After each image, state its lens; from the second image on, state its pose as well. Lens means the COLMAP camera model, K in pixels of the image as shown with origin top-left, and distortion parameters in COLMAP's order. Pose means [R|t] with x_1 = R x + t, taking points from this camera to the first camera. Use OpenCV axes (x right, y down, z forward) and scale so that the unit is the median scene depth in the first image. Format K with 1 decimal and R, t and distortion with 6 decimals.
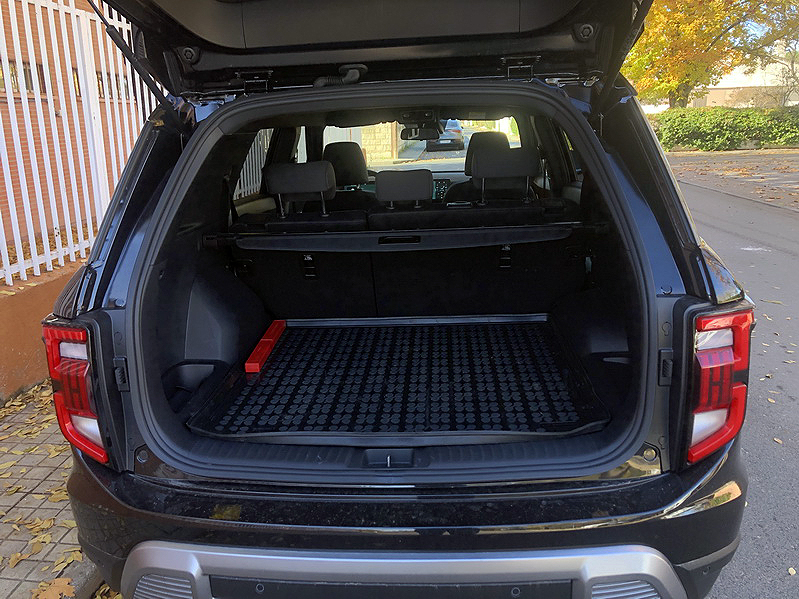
lens RADIAL K [[651.8, 0, 403.5], [0, 651.8, 303.1], [0, 0, 1]] dist [0.042504, -0.050777]
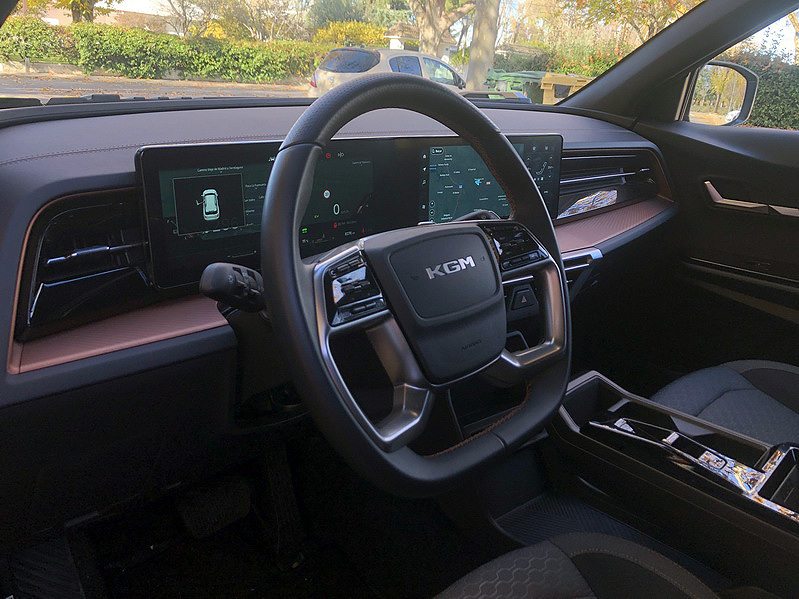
lens RADIAL K [[651.8, 0, 400.0], [0, 651.8, 301.0], [0, 0, 1]] dist [0.042504, -0.050777]
pose [[0.646357, -0.181316, 0.741180, -0.019211], [0.106259, 0.983281, 0.147878, -0.026845], [-0.755600, -0.016825, 0.654817, 0.135970]]
